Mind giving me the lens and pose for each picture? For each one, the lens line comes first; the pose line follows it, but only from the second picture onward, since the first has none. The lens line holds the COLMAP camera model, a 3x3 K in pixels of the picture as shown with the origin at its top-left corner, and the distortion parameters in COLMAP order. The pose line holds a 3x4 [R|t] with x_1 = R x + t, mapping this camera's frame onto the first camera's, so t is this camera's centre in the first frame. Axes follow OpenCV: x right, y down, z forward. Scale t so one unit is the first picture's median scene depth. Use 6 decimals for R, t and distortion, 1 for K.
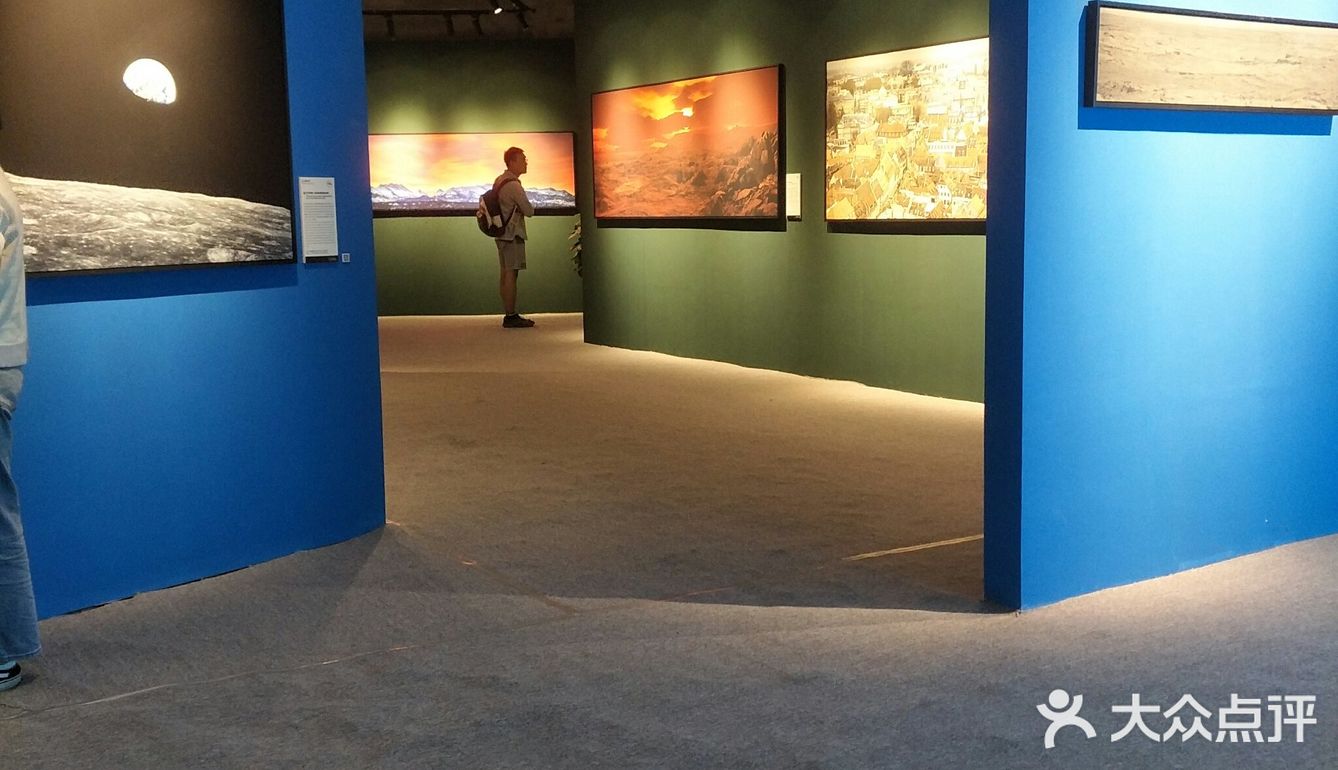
lens RADIAL K [[1400.2, 0, 669.6], [0, 1400.2, 385.7], [0, 0, 1]] dist [0.013181, 0.000000]
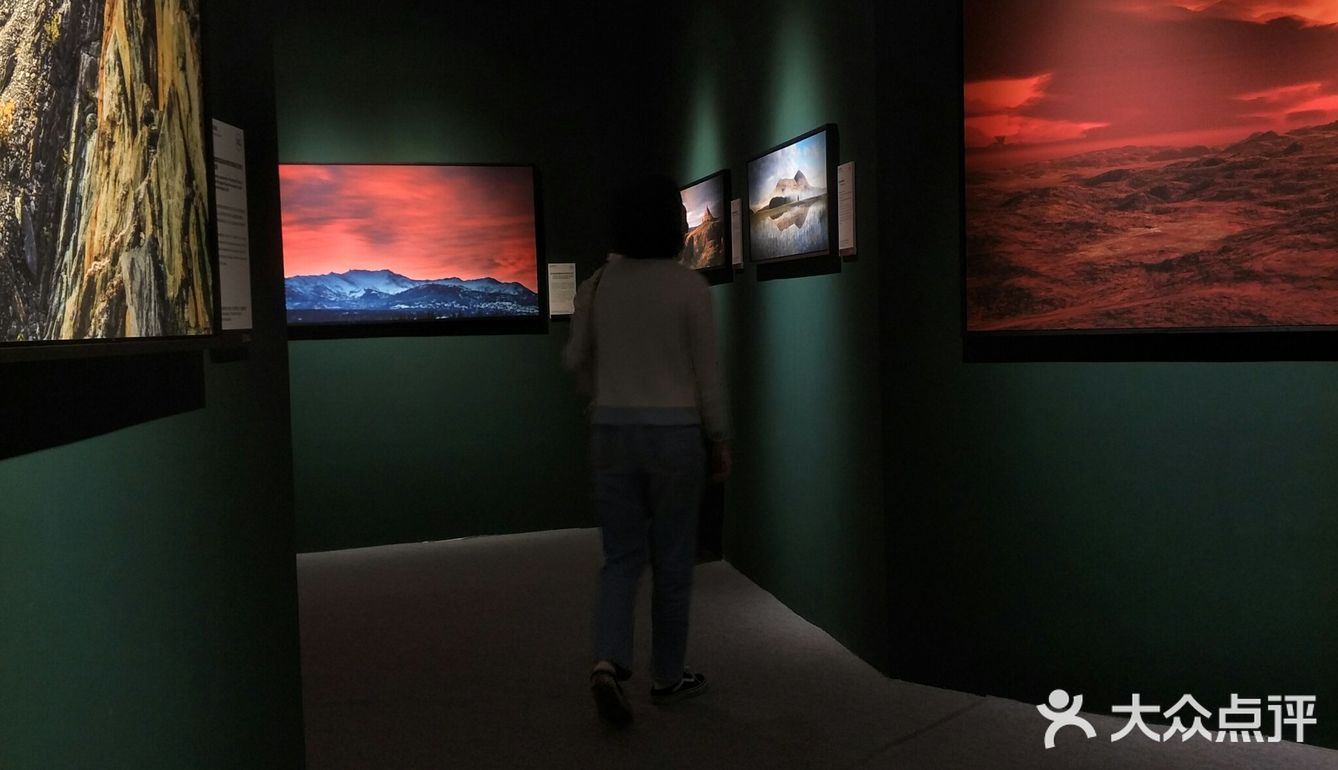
lens RADIAL K [[1400.2, 0, 668.7], [0, 1400.2, 384.6], [0, 0, 1]] dist [0.013181, 0.000000]
pose [[0.947675, -0.030597, 0.317767, -0.239026], [0.057278, 0.995540, -0.074963, -0.085442], [-0.314057, 0.089242, 0.945201, 0.695222]]
